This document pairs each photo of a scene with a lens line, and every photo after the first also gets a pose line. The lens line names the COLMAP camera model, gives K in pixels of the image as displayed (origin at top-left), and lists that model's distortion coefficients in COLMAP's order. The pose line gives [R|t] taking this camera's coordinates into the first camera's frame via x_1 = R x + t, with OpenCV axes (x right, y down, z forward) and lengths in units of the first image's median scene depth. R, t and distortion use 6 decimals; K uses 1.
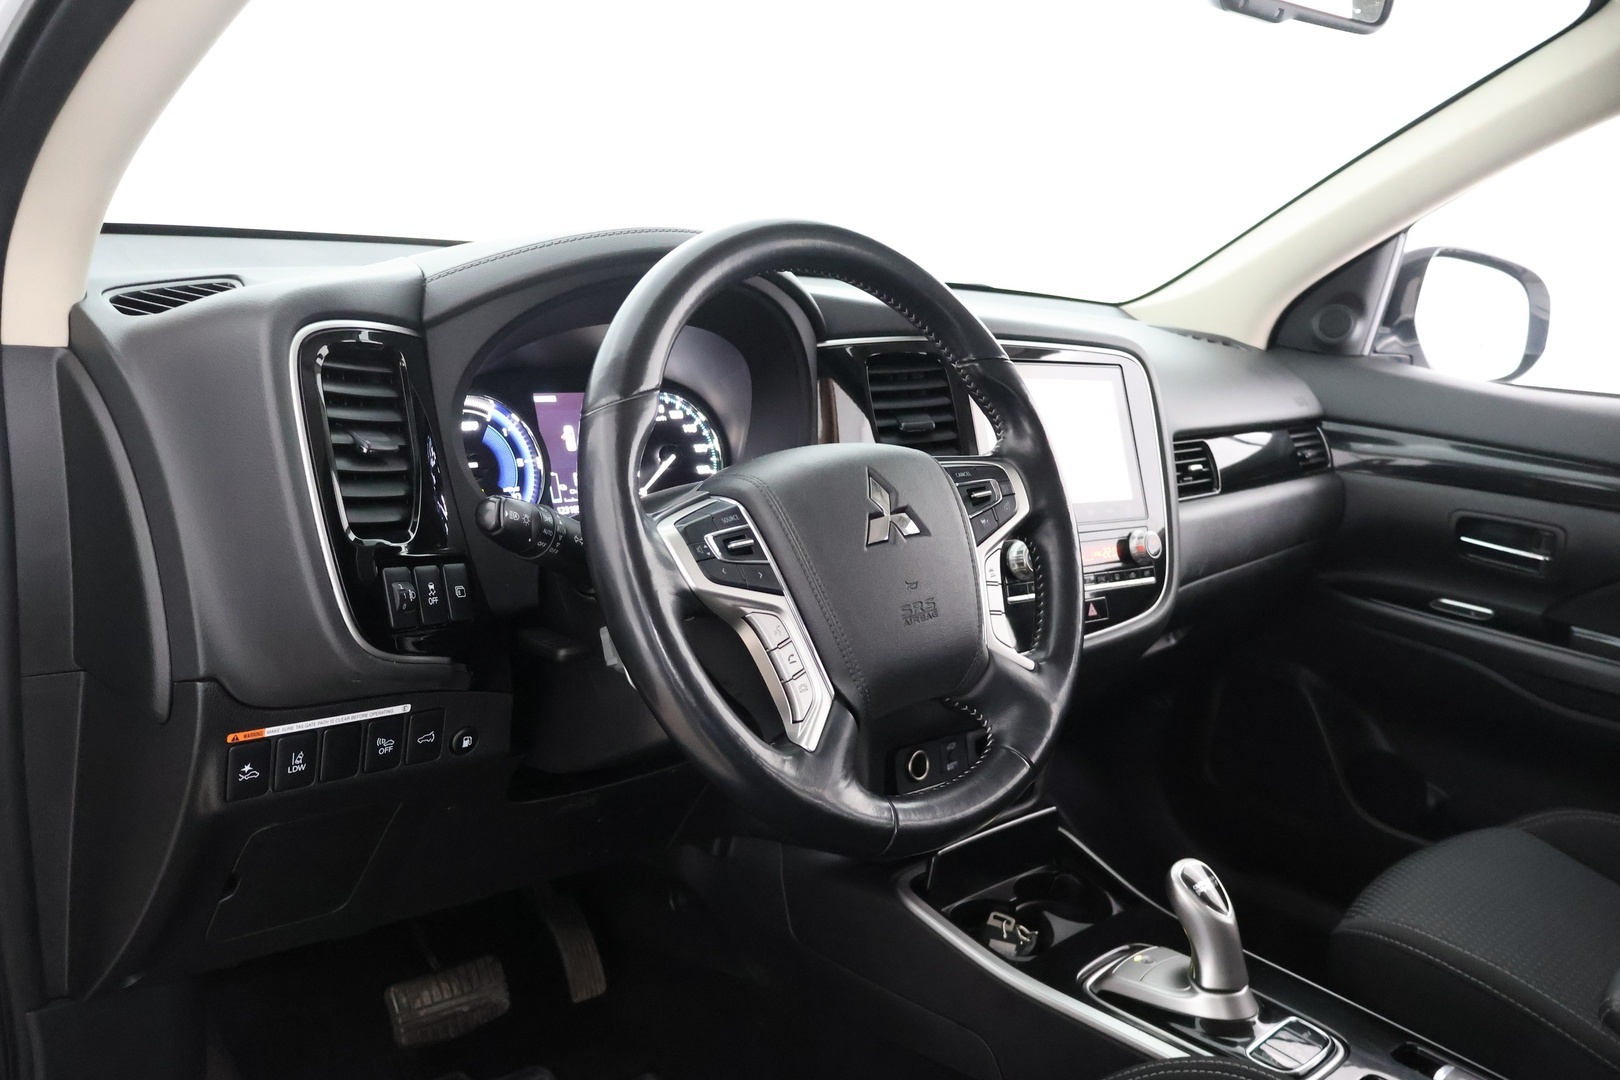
lens RADIAL K [[1348.5, 0, 824.1], [0, 1348.5, 534.9], [0, 0, 1]] dist [0.002924, -0.005826]
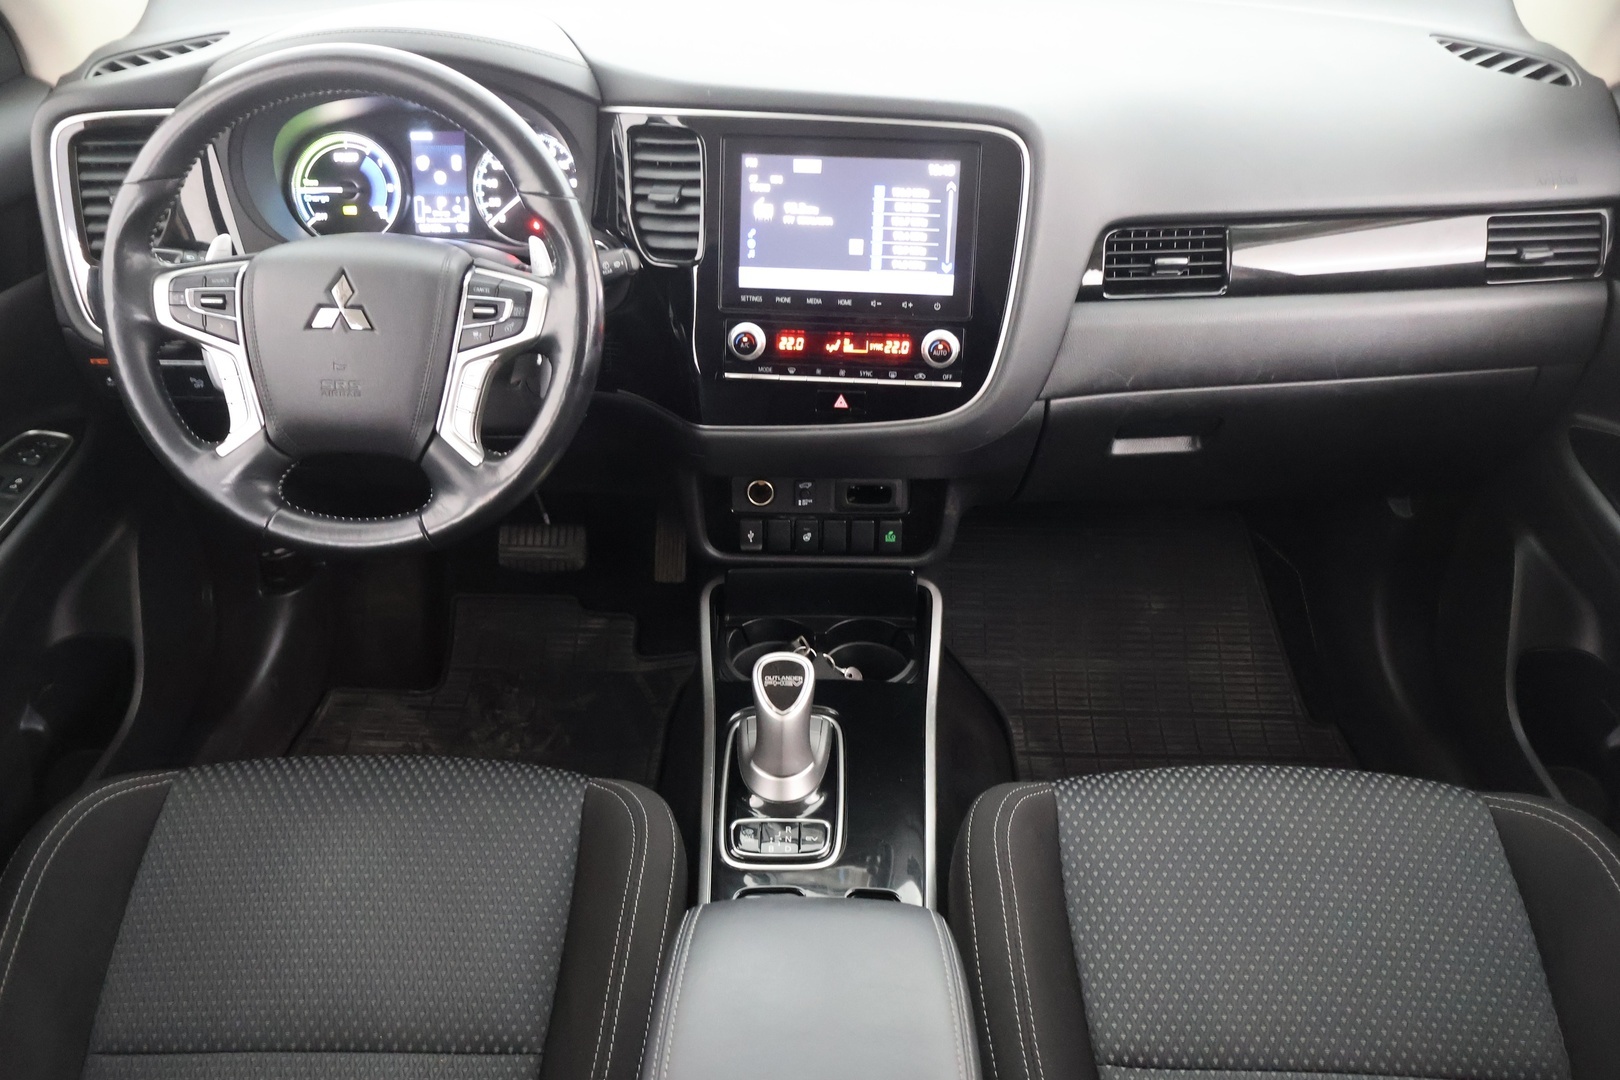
lens RADIAL K [[1348.5, 0, 820.0], [0, 1348.5, 536.4], [0, 0, 1]] dist [0.002924, -0.005826]
pose [[0.696523, 0.325908, -0.639249, 0.936693], [-0.081501, 0.921066, 0.380783, -0.253555], [0.712890, -0.213124, 0.668106, 0.321170]]
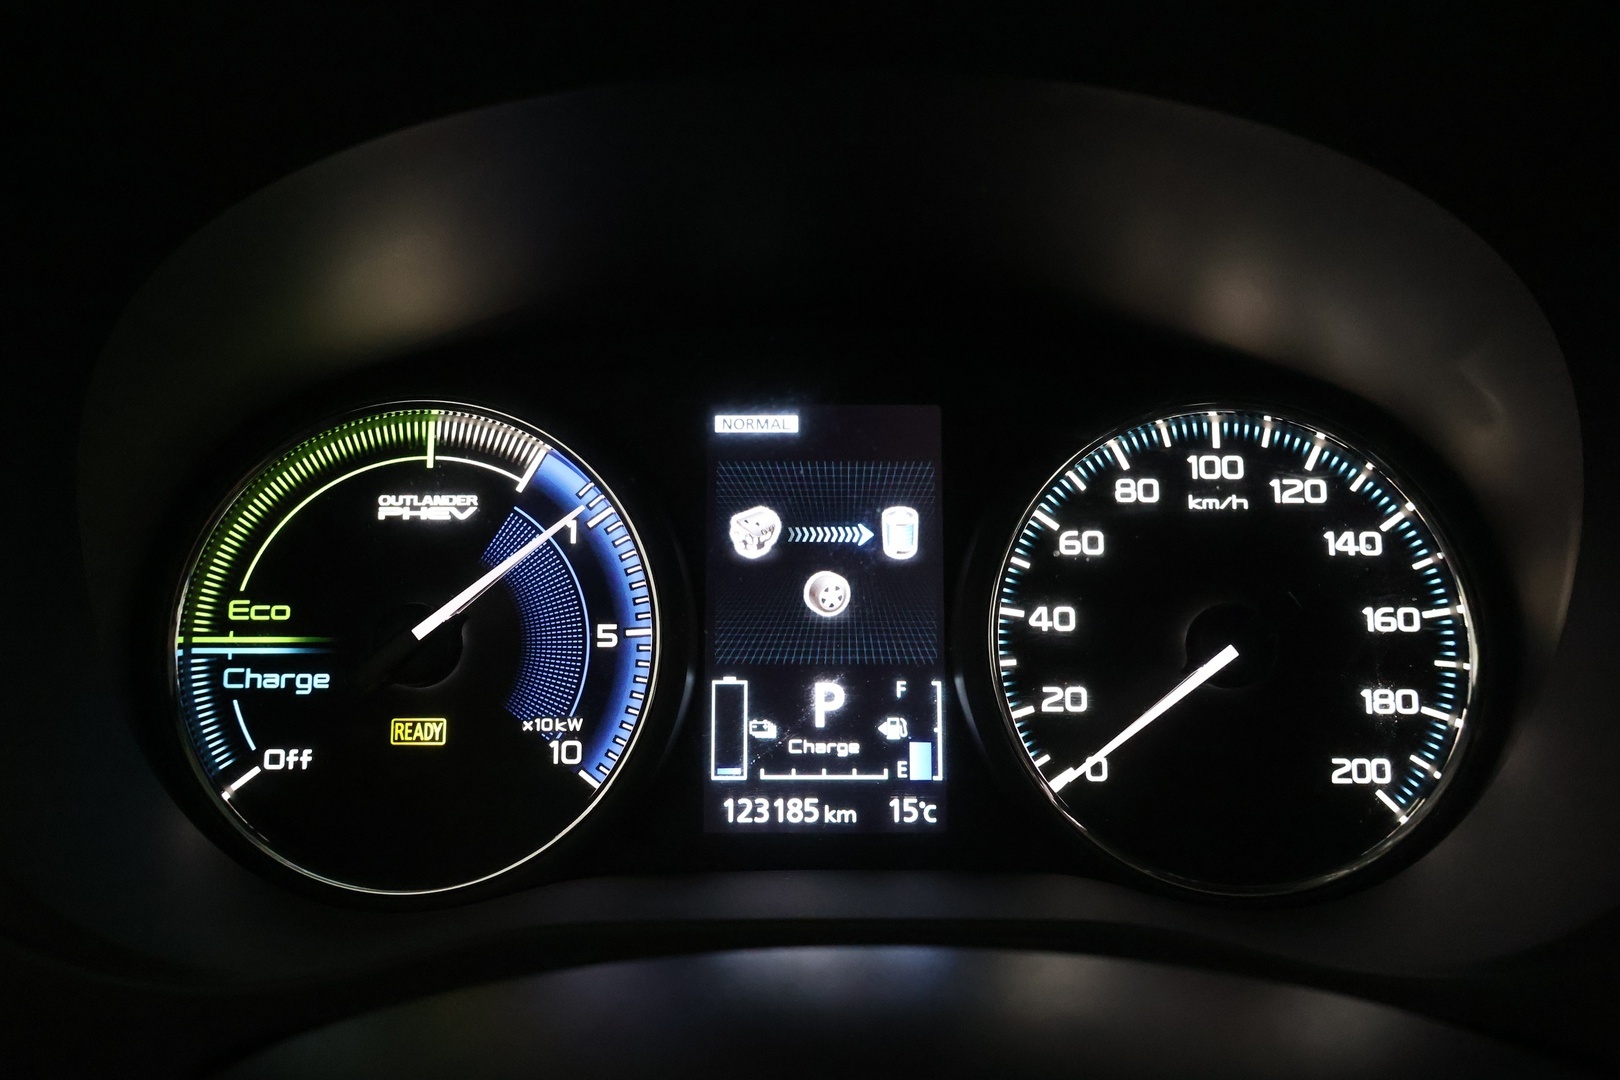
lens RADIAL K [[1348.5, 0, 810.2], [0, 1348.5, 529.2], [0, 0, 1]] dist [0.002924, -0.005826]
pose [[0.716989, 0.129595, -0.684932, 0.008124], [-0.090267, 0.991555, 0.093119, -0.100553], [0.691215, -0.004938, 0.722632, 0.751135]]
